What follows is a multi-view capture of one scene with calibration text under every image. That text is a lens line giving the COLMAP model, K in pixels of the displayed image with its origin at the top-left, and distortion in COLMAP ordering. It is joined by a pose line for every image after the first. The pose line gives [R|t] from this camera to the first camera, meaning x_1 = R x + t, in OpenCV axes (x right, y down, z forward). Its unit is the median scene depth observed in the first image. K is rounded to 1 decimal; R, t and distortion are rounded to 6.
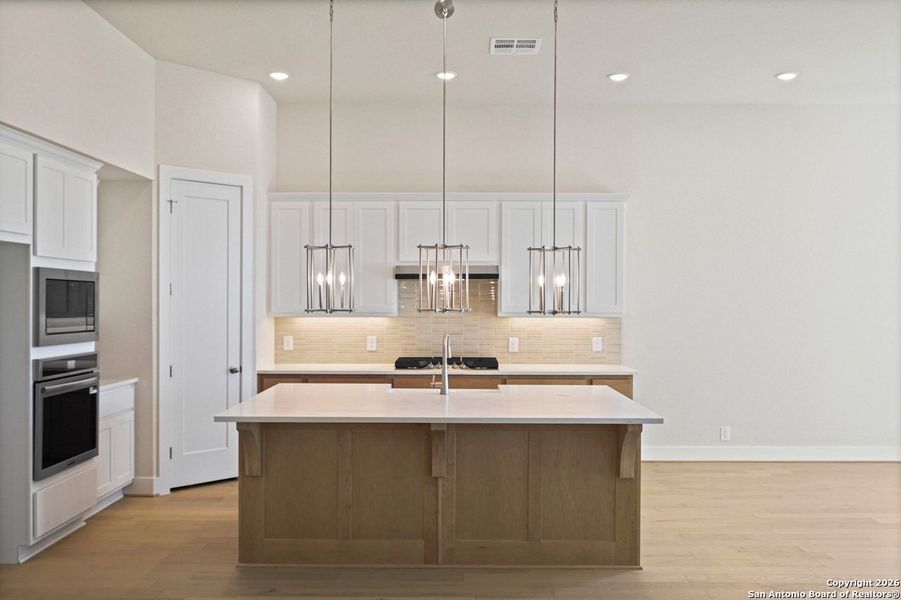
lens RADIAL K [[809.2, 0, 446.6], [0, 809.2, 302.5], [0, 0, 1]] dist [-0.001525, 0.009476]
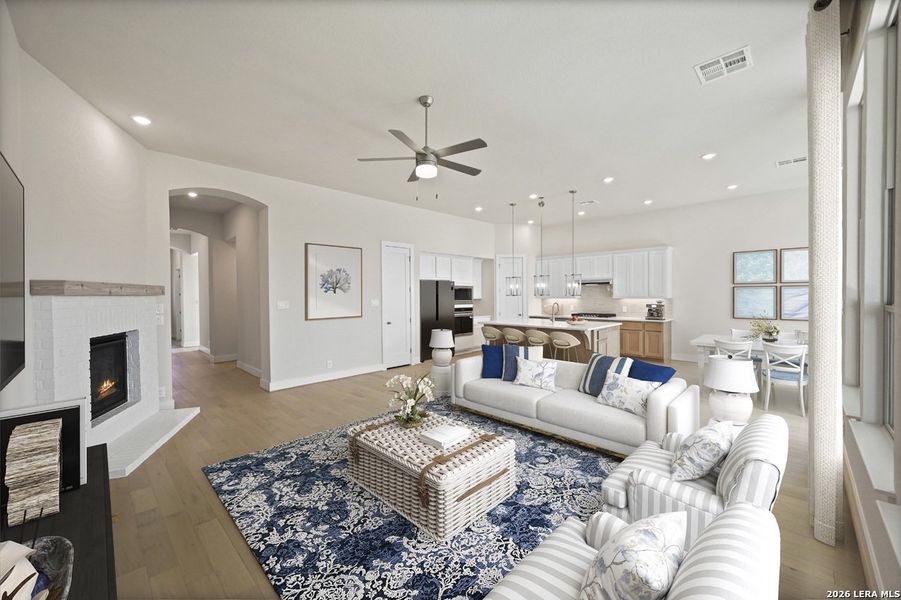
lens RADIAL K [[362.9, 0, 449.8], [0, 362.9, 298.9], [0, 0, 1]] dist [0.002457, 0.000059]
pose [[0.709588, -0.003585, -0.704608, 0.525798], [0.008855, 0.999953, 0.003830, 0.010993], [0.704562, -0.008958, 0.709586, -0.214641]]
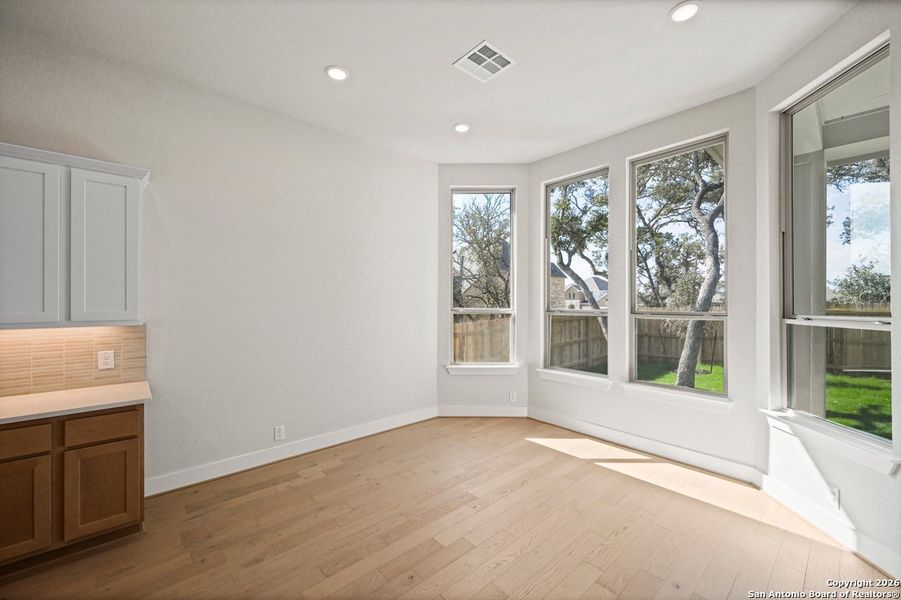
lens RADIAL K [[362.9, 0, 456.6], [0, 362.9, 301.1], [0, 0, 1]] dist [0.002457, 0.000059]
pose [[0.736306, -0.003157, 0.676642, 0.208614], [0.007113, 0.999970, -0.003075, -0.002136], [-0.676612, 0.007078, 0.736306, 0.533874]]
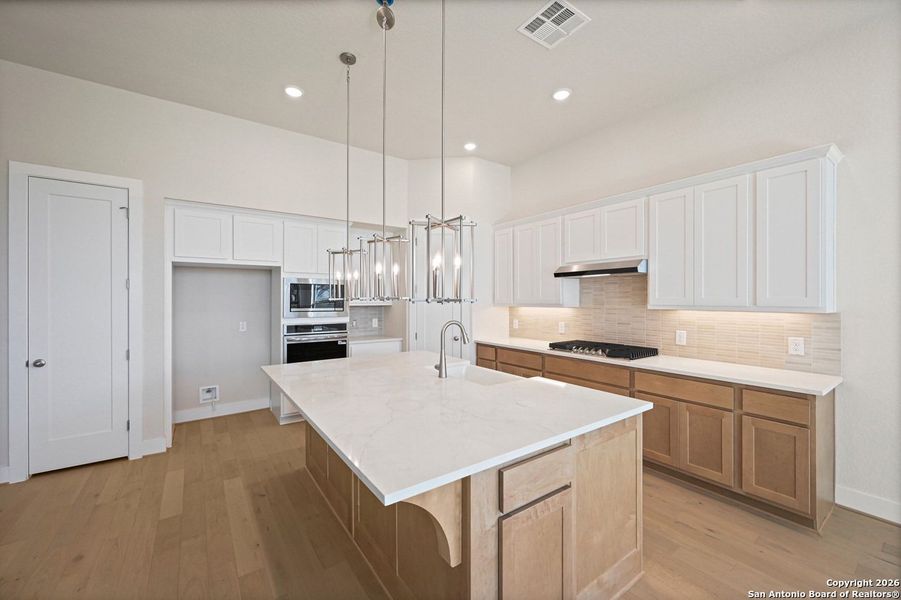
lens RADIAL K [[362.9, 0, 446.1], [0, 362.9, 297.5], [0, 0, 1]] dist [0.002457, 0.000059]
pose [[0.580337, -0.005623, -0.814357, 0.293912], [-0.001984, 0.999963, -0.008319, 0.007367], [0.814374, 0.006444, 0.580305, 0.530916]]
